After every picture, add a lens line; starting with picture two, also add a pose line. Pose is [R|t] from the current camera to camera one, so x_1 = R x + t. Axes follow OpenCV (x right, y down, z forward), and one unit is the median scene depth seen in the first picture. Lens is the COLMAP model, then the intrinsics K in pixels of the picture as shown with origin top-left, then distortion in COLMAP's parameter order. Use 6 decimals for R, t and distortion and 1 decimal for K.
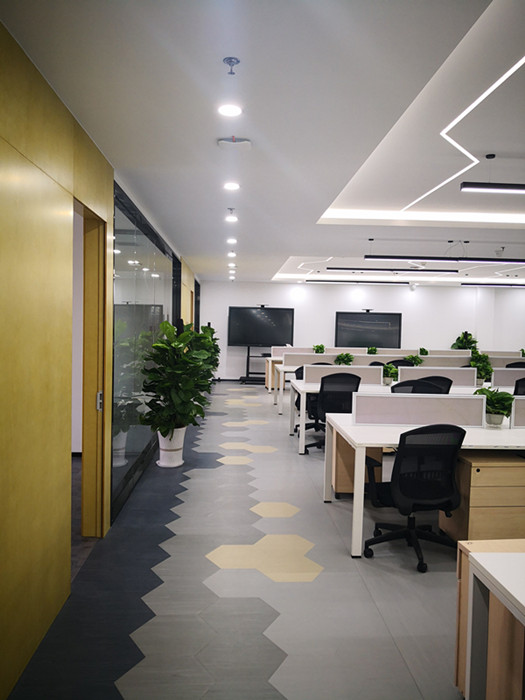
lens RADIAL K [[557.8, 0, 262.5], [0, 557.8, 350.0], [0, 0, 1]] dist [0.032958, 0.001189]
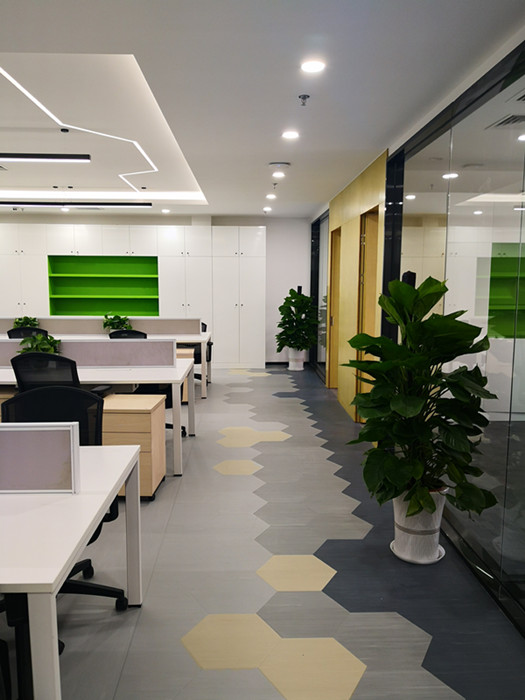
lens RADIAL K [[557.8, 0, 262.5], [0, 557.8, 350.0], [0, 0, 1]] dist [0.032958, 0.001189]
pose [[-0.999493, -0.024700, 0.020105, -0.033626], [-0.020907, 0.985069, 0.170886, -0.088053], [-0.024026, 0.170379, -0.985086, 1.862537]]
